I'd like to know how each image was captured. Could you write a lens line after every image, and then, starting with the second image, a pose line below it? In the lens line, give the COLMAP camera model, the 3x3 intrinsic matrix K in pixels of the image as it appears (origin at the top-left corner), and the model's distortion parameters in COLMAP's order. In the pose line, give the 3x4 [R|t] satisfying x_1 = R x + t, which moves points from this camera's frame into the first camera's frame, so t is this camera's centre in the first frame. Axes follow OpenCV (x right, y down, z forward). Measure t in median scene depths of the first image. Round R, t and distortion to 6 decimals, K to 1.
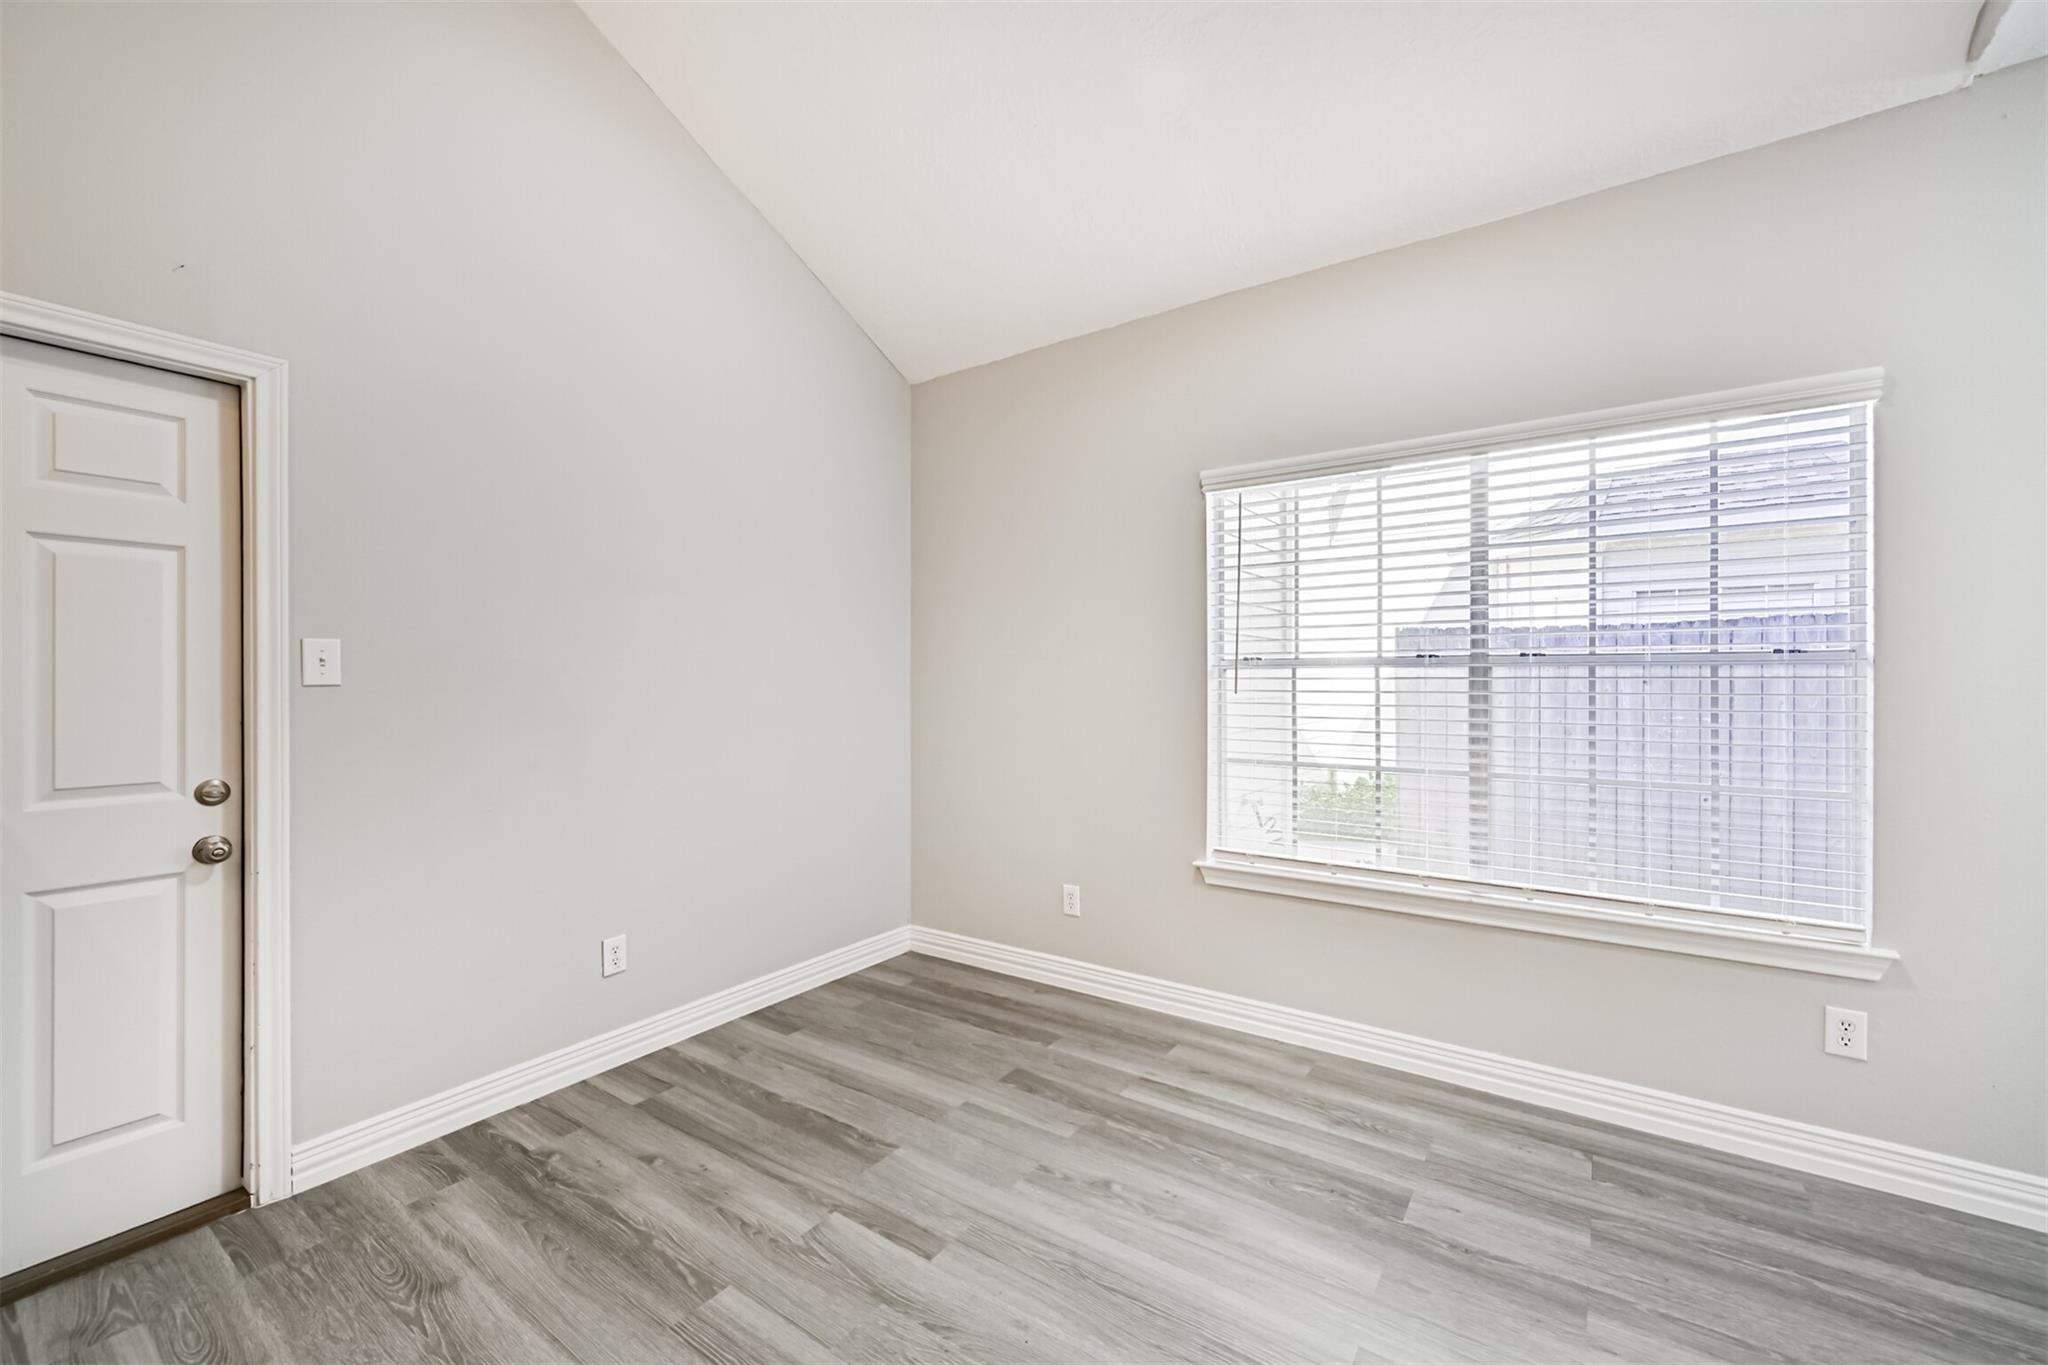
lens RADIAL K [[829.0, 0, 1025.3], [0, 829.0, 686.8], [0, 0, 1]] dist [0.007913, 0.000759]
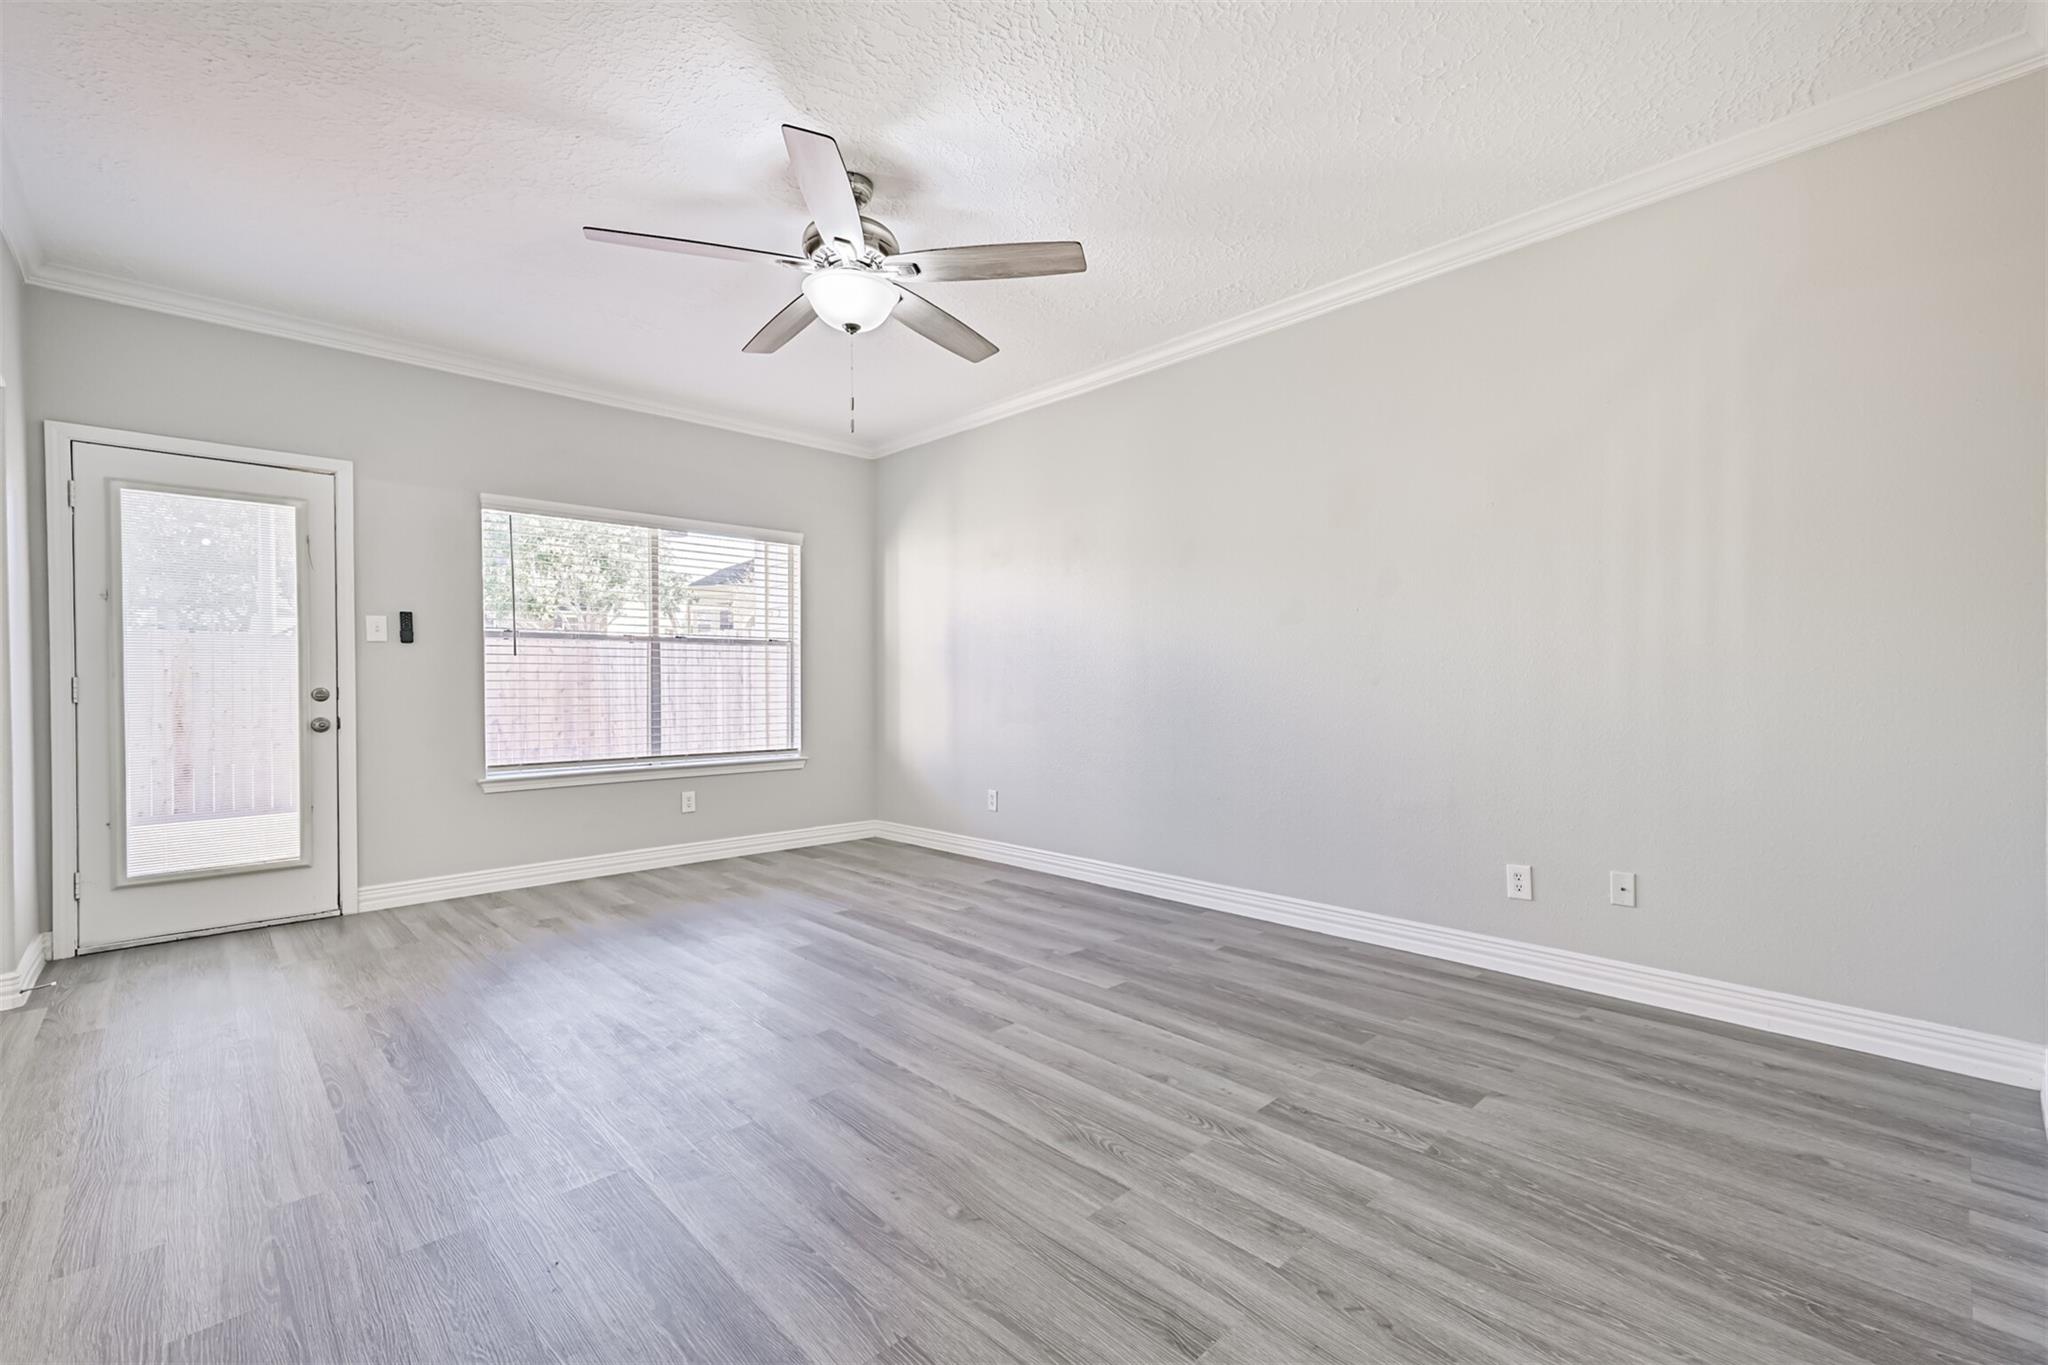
lens RADIAL K [[898.5, 0, 1033.2], [0, 898.5, 684.4], [0, 0, 1]] dist [0.008960, -0.000447]
pose [[0.213114, 0.012802, 0.976944, -1.158639], [0.019644, 0.999656, -0.017384, 0.112196], [-0.976830, 0.022895, 0.212789, -0.223414]]
